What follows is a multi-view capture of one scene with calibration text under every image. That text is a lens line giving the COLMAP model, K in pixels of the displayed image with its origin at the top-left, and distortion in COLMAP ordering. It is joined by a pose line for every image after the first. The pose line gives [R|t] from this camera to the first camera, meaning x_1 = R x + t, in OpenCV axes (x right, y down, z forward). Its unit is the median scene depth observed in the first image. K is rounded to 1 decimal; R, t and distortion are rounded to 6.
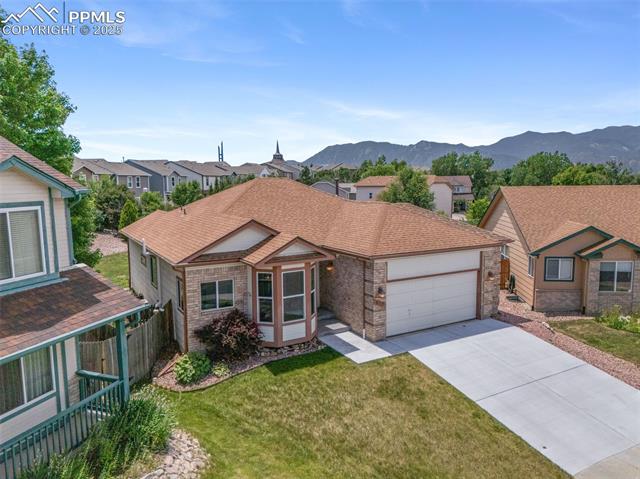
lens RADIAL K [[445.8, 0, 320.0], [0, 445.8, 239.5], [0, 0, 1]] dist [0.006922, -0.001744]
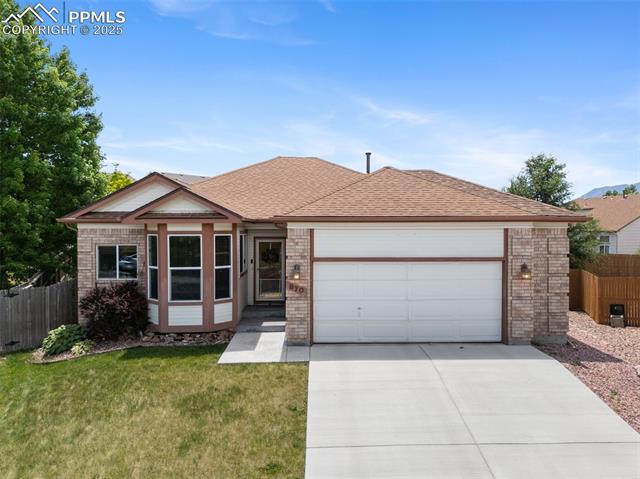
lens RADIAL K [[462.7, 0, 320.0], [0, 462.7, 239.5], [0, 0, 1]] dist [-0.003462, -0.001921]
pose [[0.886139, 0.019033, -0.463029, 0.510425], [-0.061066, 0.995239, -0.075957, 0.123929], [0.459379, 0.095584, 0.883082, 0.396584]]
